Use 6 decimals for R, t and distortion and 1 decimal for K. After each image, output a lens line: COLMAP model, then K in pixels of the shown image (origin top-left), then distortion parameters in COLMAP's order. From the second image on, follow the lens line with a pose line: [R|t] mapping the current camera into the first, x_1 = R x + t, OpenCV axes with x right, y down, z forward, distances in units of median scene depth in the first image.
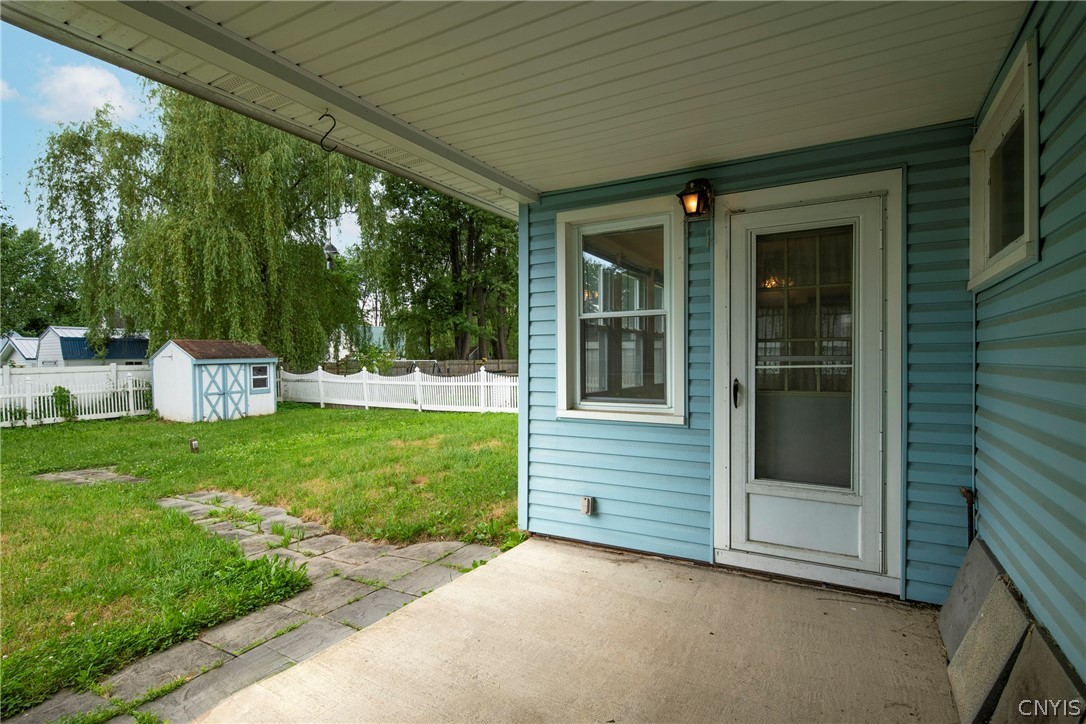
lens RADIAL K [[543.5, 0, 545.0], [0, 543.5, 369.1], [0, 0, 1]] dist [-0.003401, -0.002497]
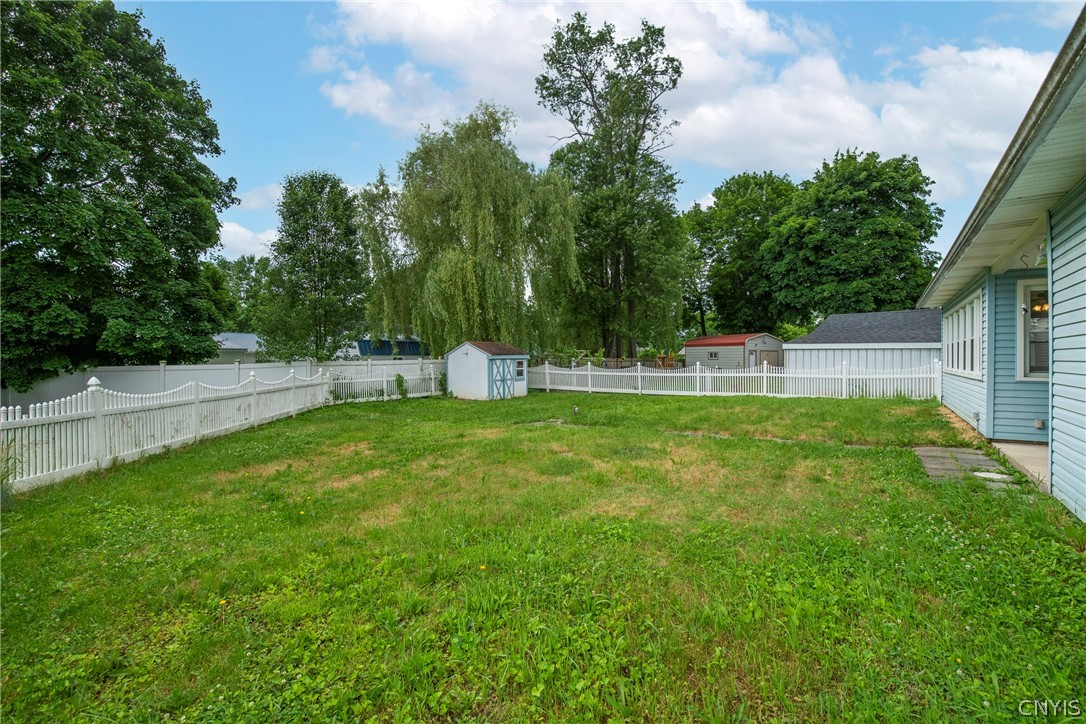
lens RADIAL K [[478.8, 0, 546.1], [0, 478.8, 359.9], [0, 0, 1]] dist [-0.002834, -0.000220]
pose [[0.995613, 0.004811, -0.093442, -1.259408], [-0.006316, 0.999855, -0.015814, 0.040158], [0.093353, 0.016335, 0.995499, -0.751994]]
